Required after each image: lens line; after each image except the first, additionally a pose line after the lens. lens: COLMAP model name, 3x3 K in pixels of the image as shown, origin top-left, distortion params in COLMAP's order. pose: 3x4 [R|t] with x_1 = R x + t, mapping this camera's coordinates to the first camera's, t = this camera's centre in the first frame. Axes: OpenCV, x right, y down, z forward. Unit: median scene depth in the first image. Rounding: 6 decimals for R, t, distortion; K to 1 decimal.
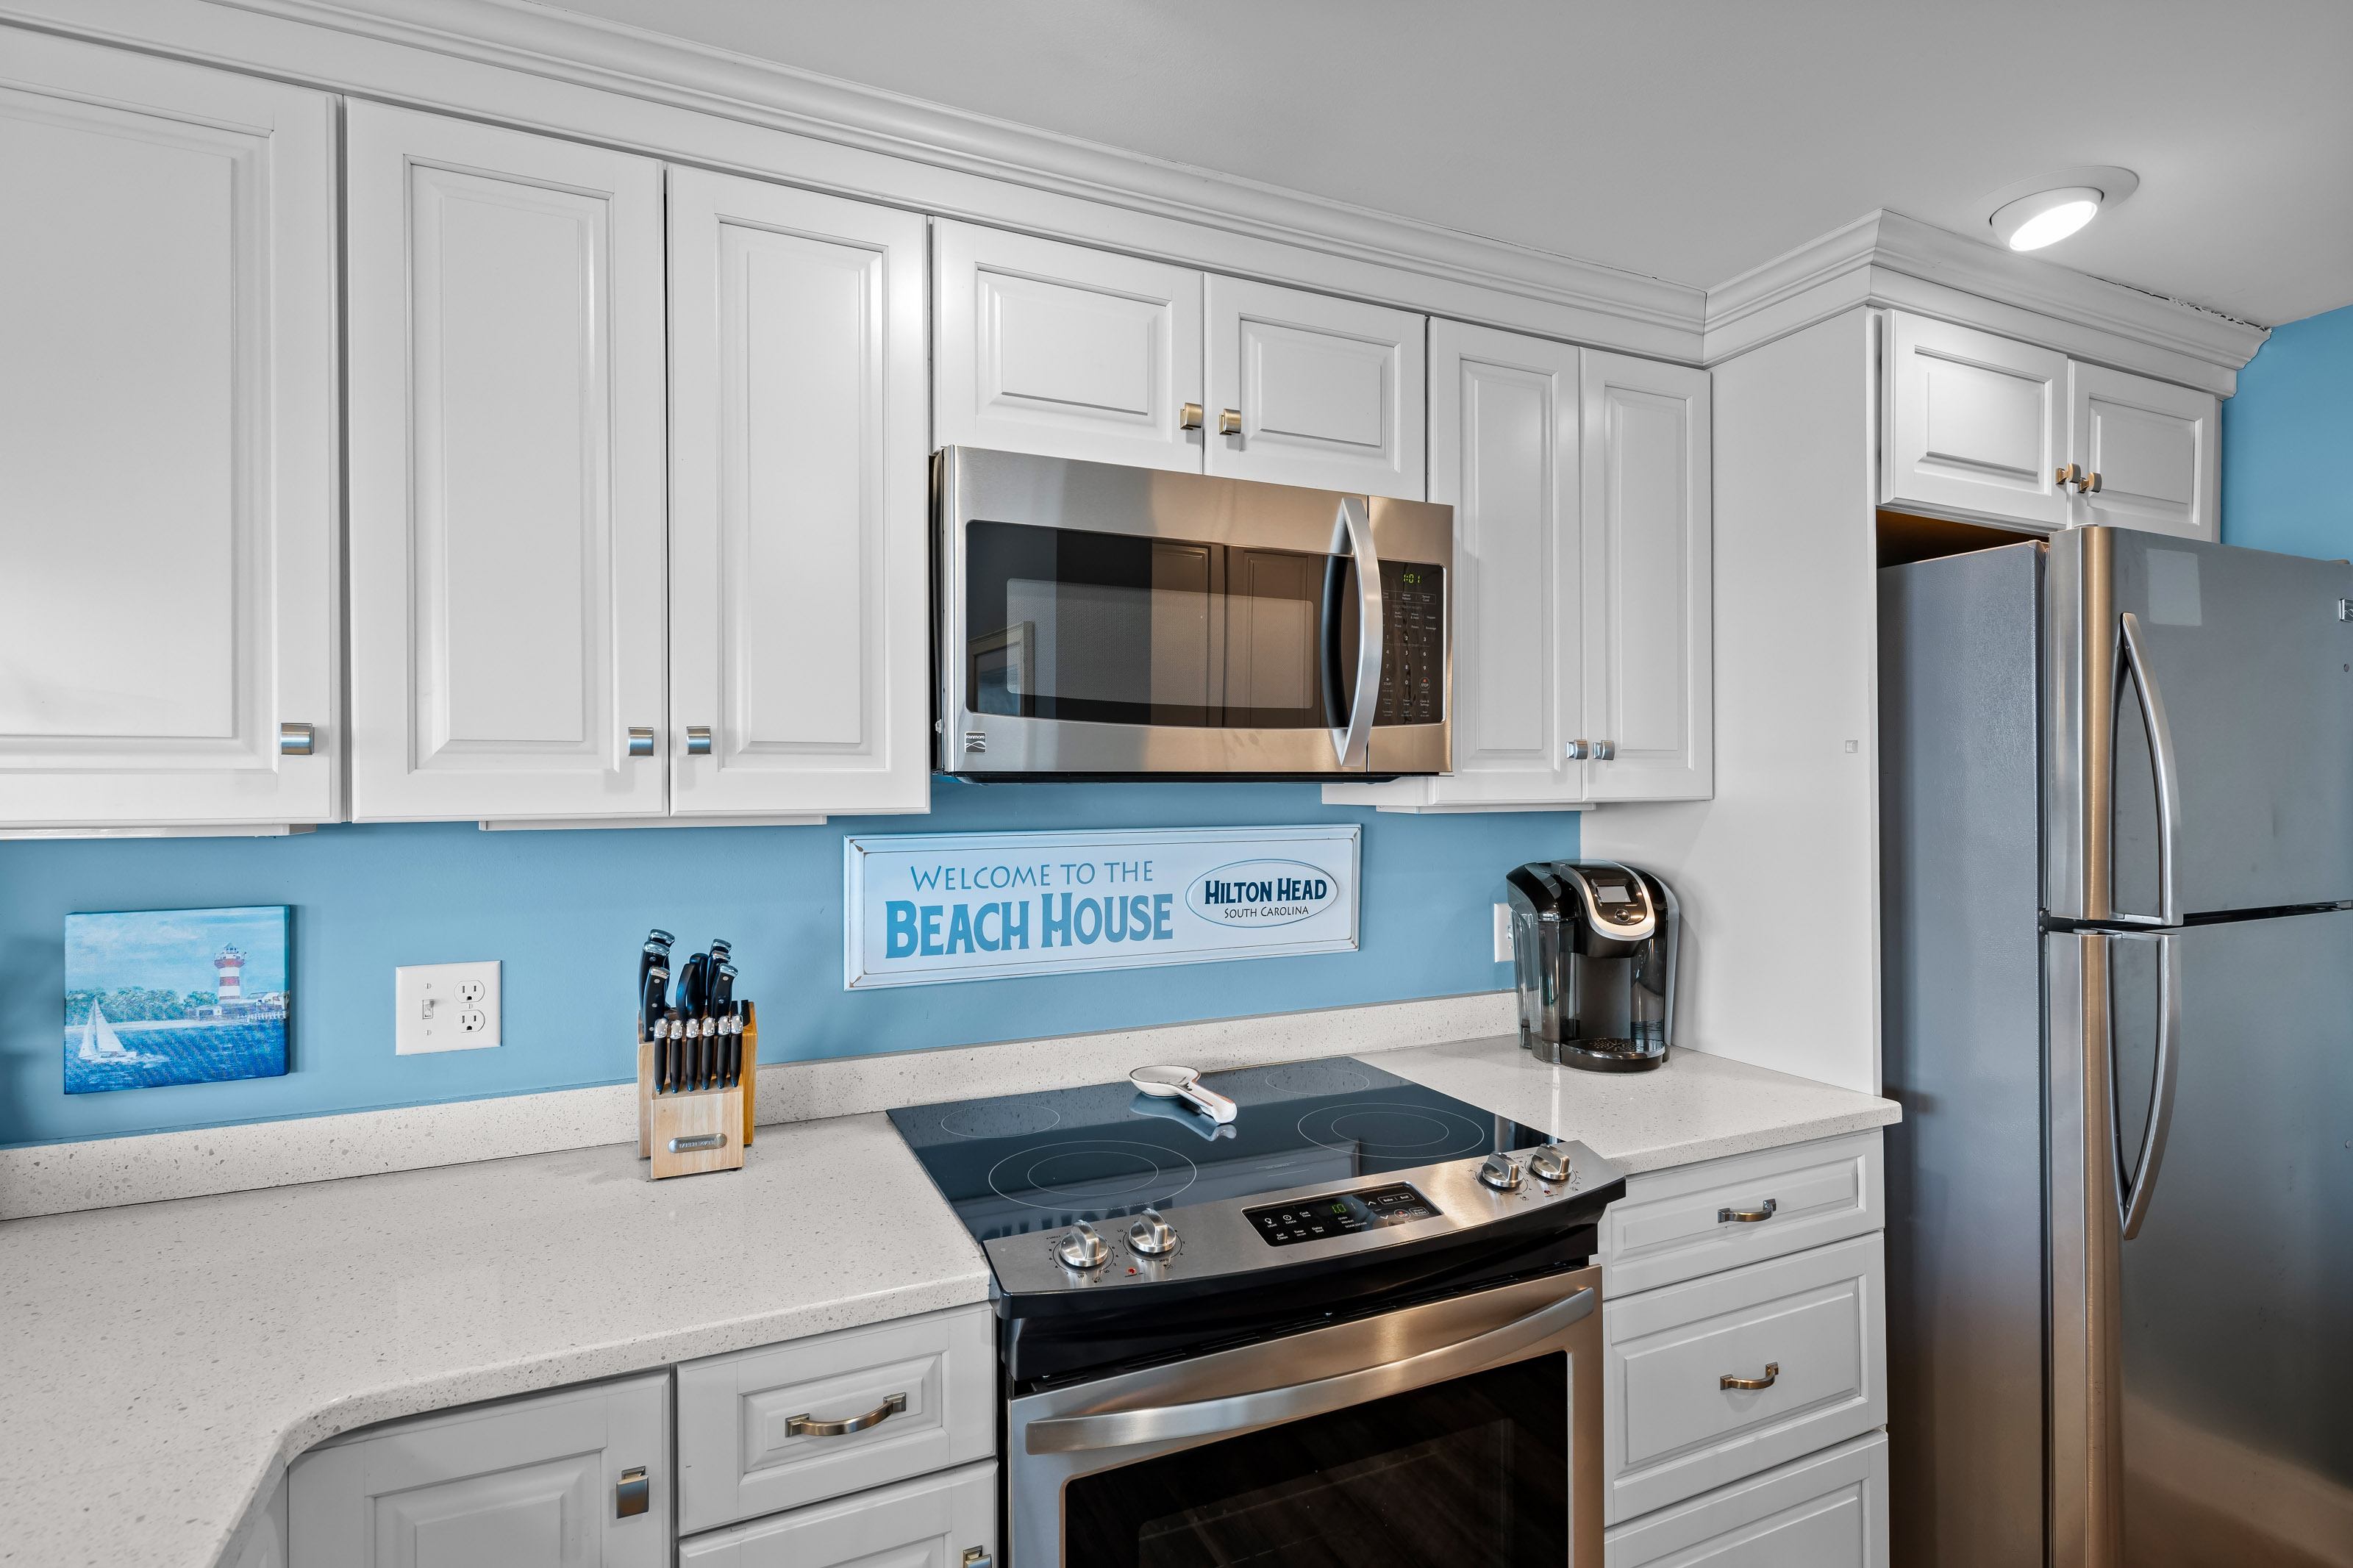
lens RADIAL K [[1152.5, 0, 1183.5], [0, 1152.5, 786.0], [0, 0, 1]] dist [0.006627, -0.001796]
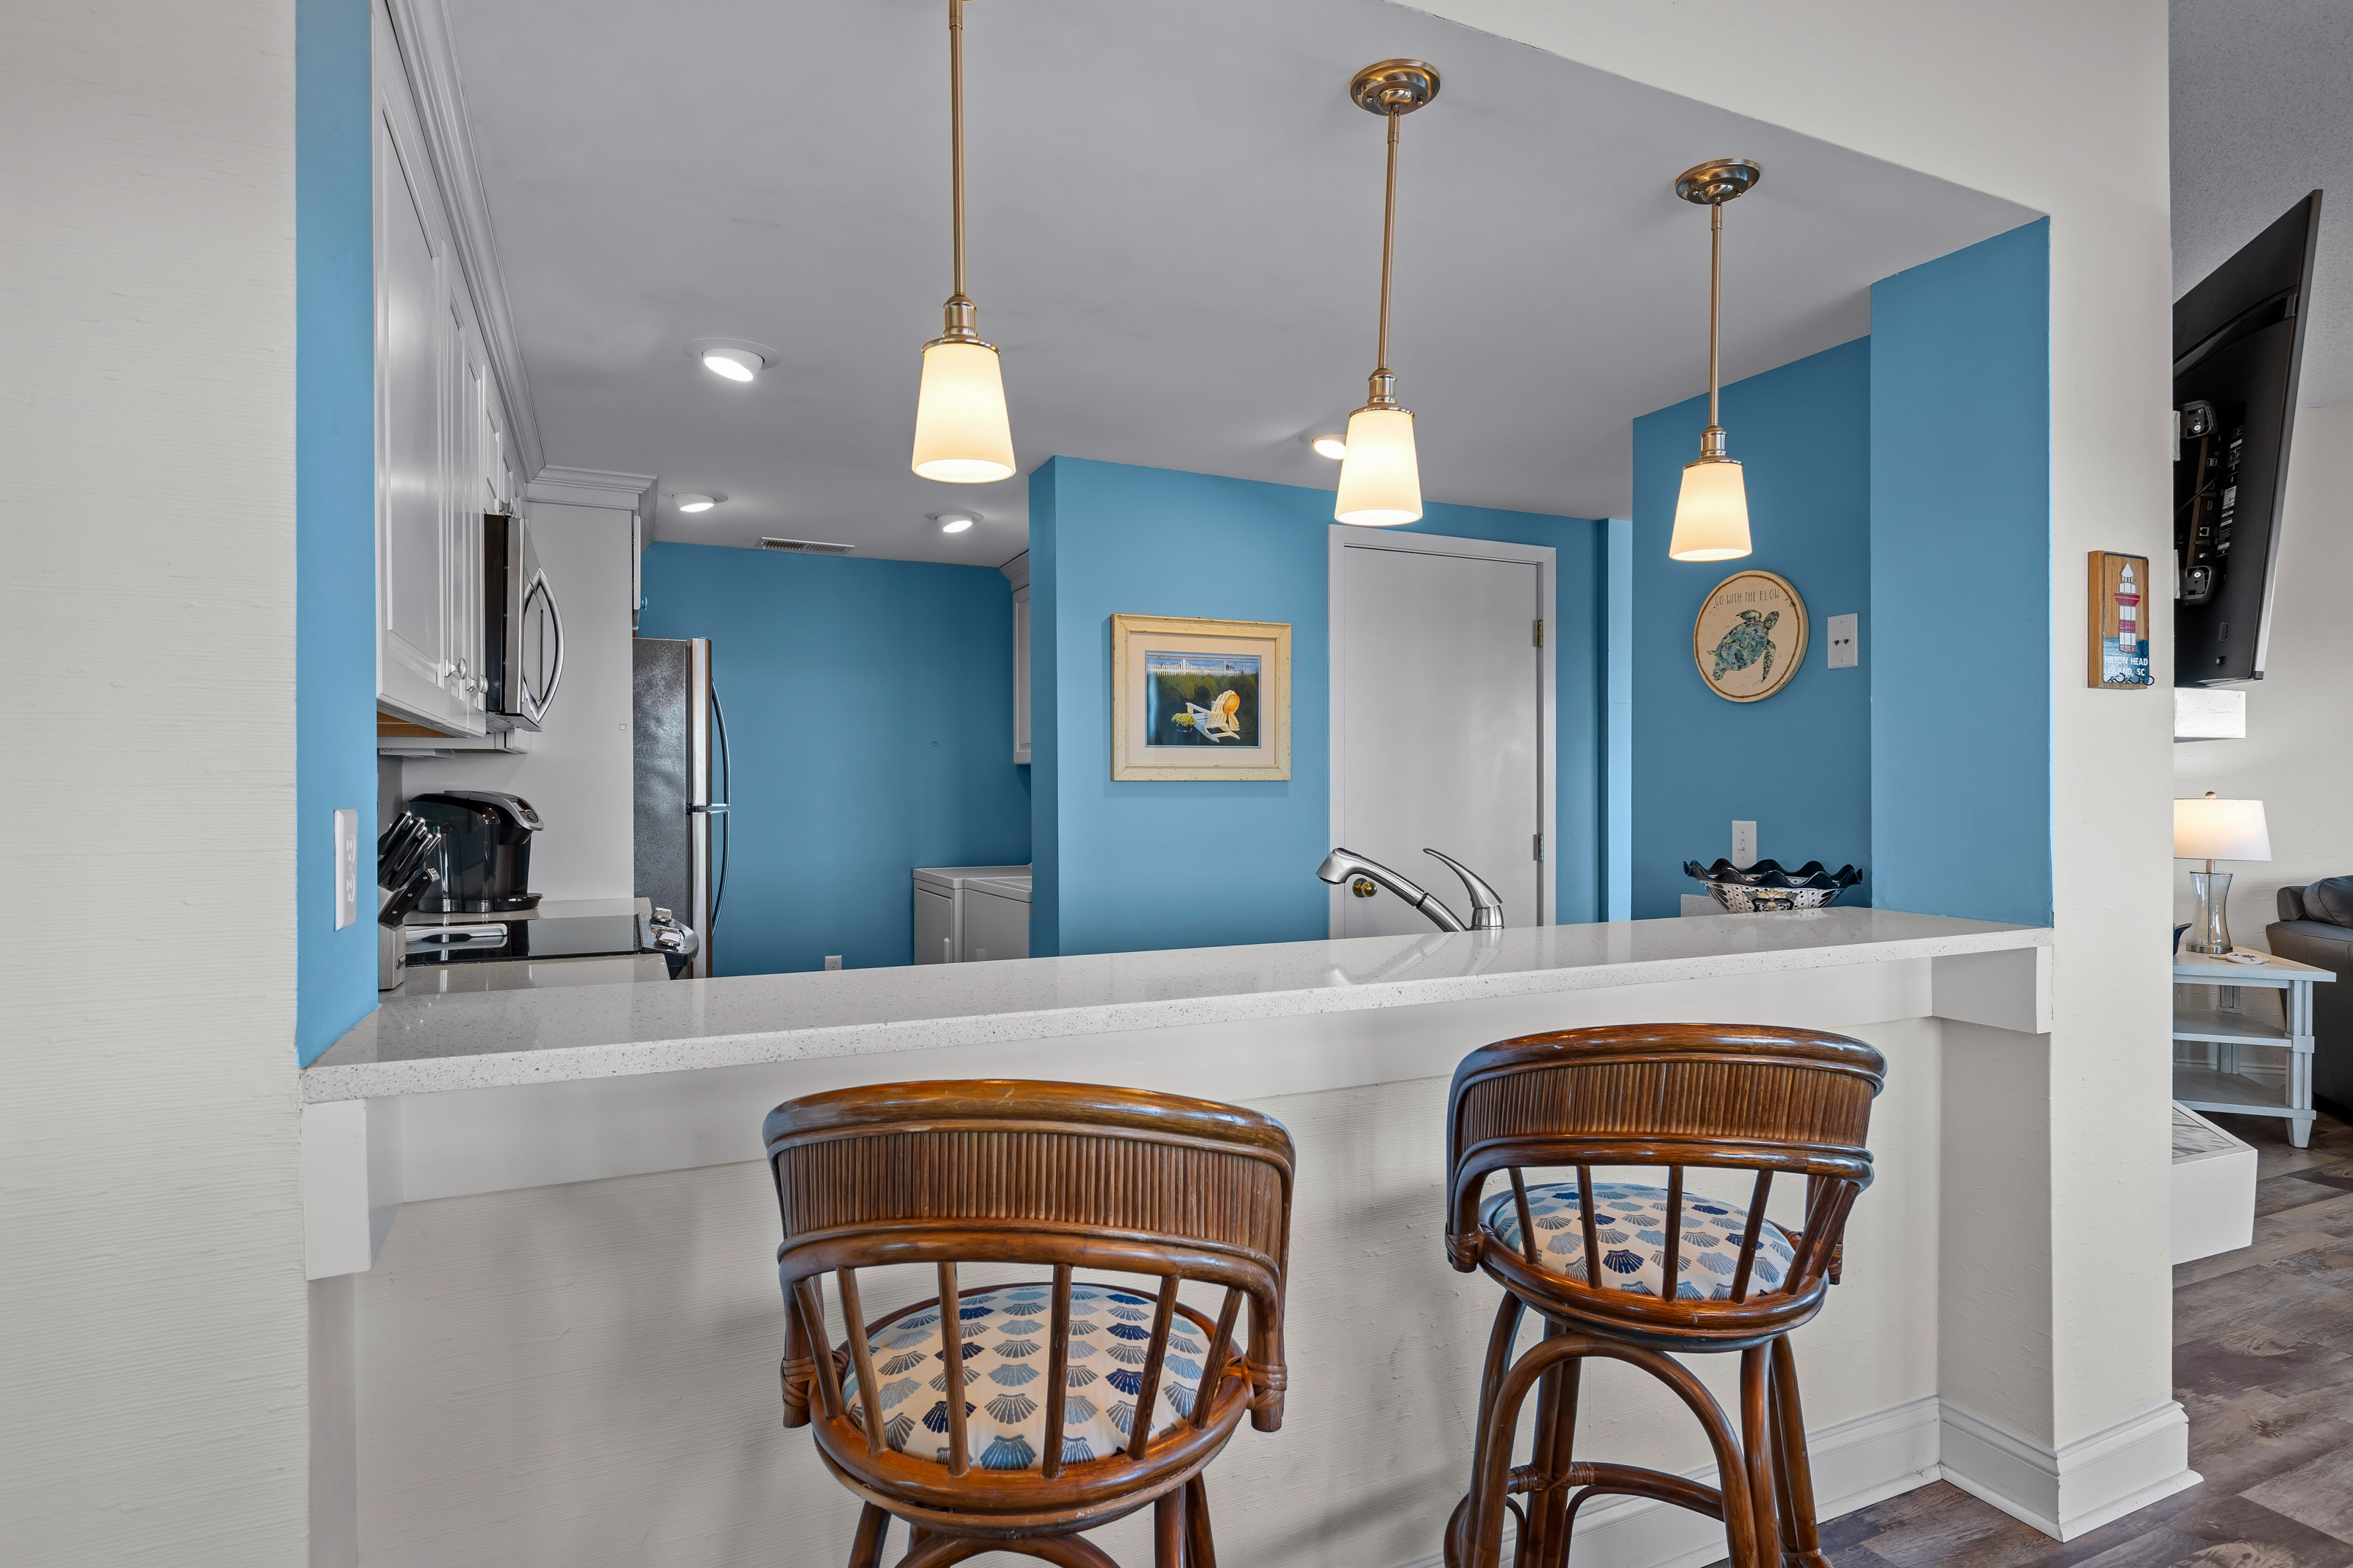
lens RADIAL K [[1207.6, 0, 1176.9], [0, 1207.6, 789.2], [0, 0, 1]] dist [0.002754, 0.000185]
pose [[0.002090, 0.003723, 0.999991, -1.650187], [0.000143, 0.999993, -0.003723, 0.088971], [-0.999998, 0.000151, 0.002089, 0.036045]]
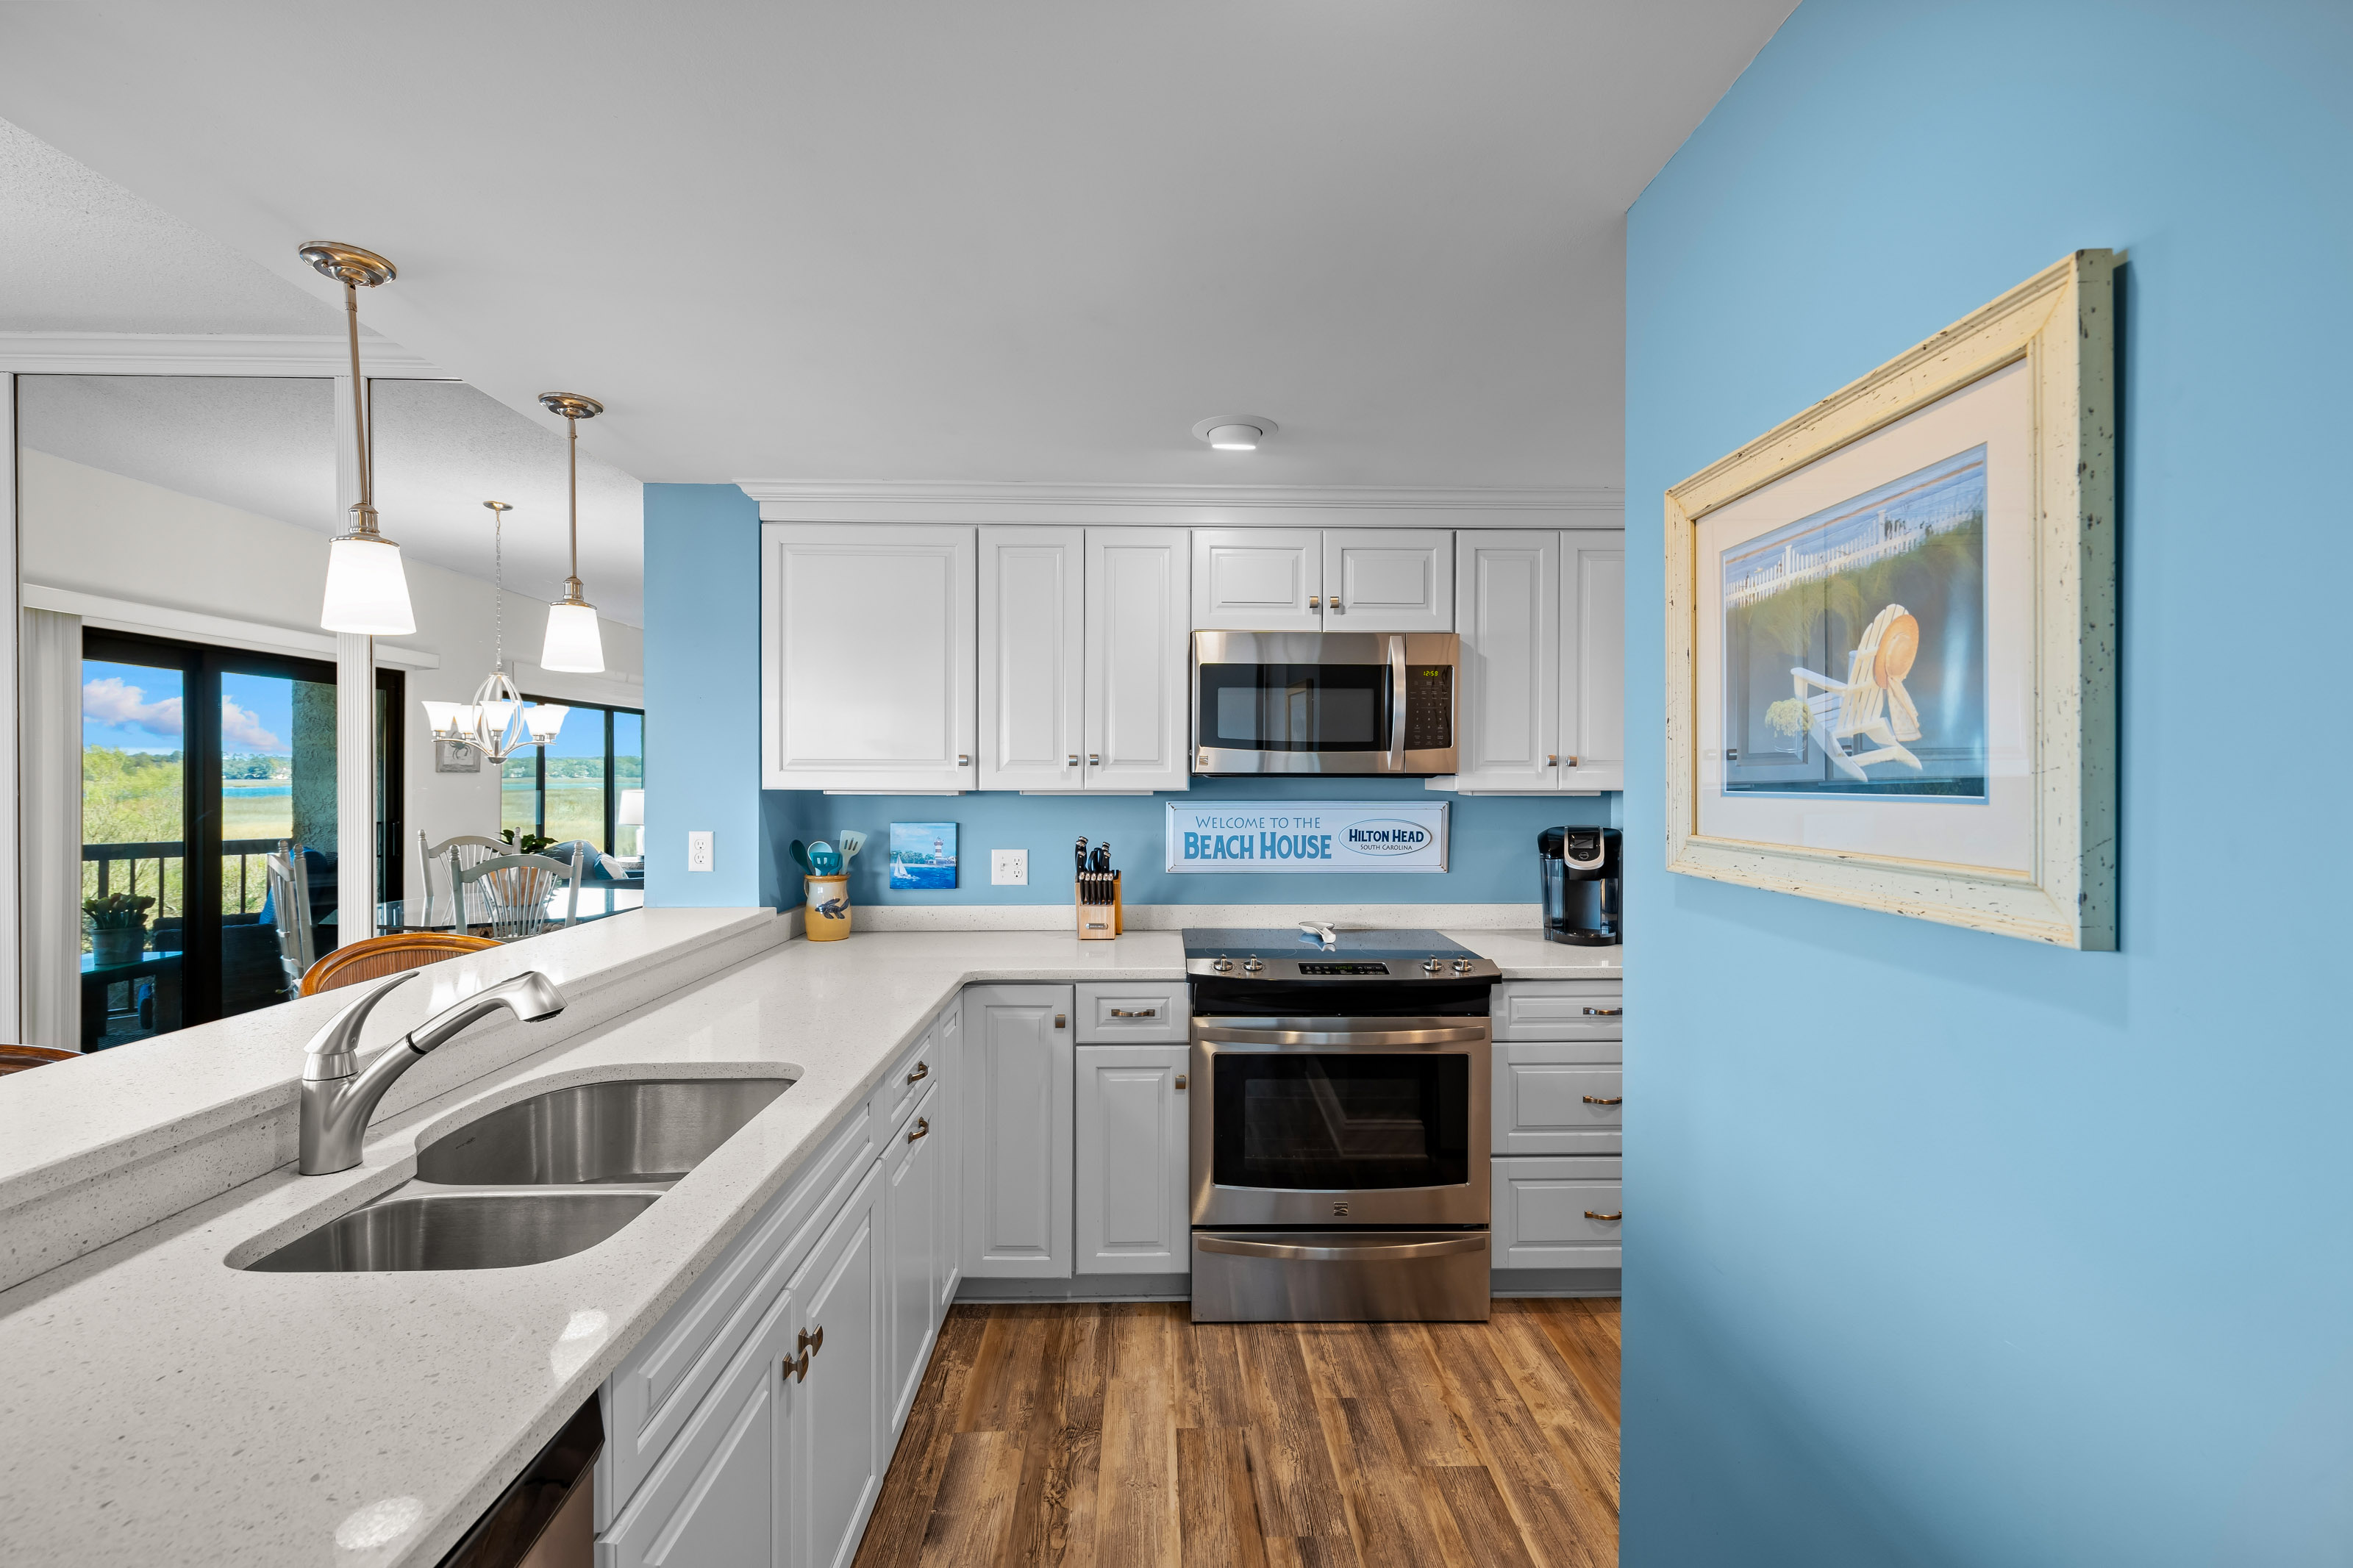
lens RADIAL K [[990.5, 0, 1179.1], [0, 990.5, 783.5], [0, 0, 1]] dist [0.007968, -0.000495]
pose [[0.918734, 0.010906, -0.394726, 0.476312], [-0.007312, 0.999917, 0.010607, -0.009749], [0.394809, -0.006859, 0.918738, -0.718355]]
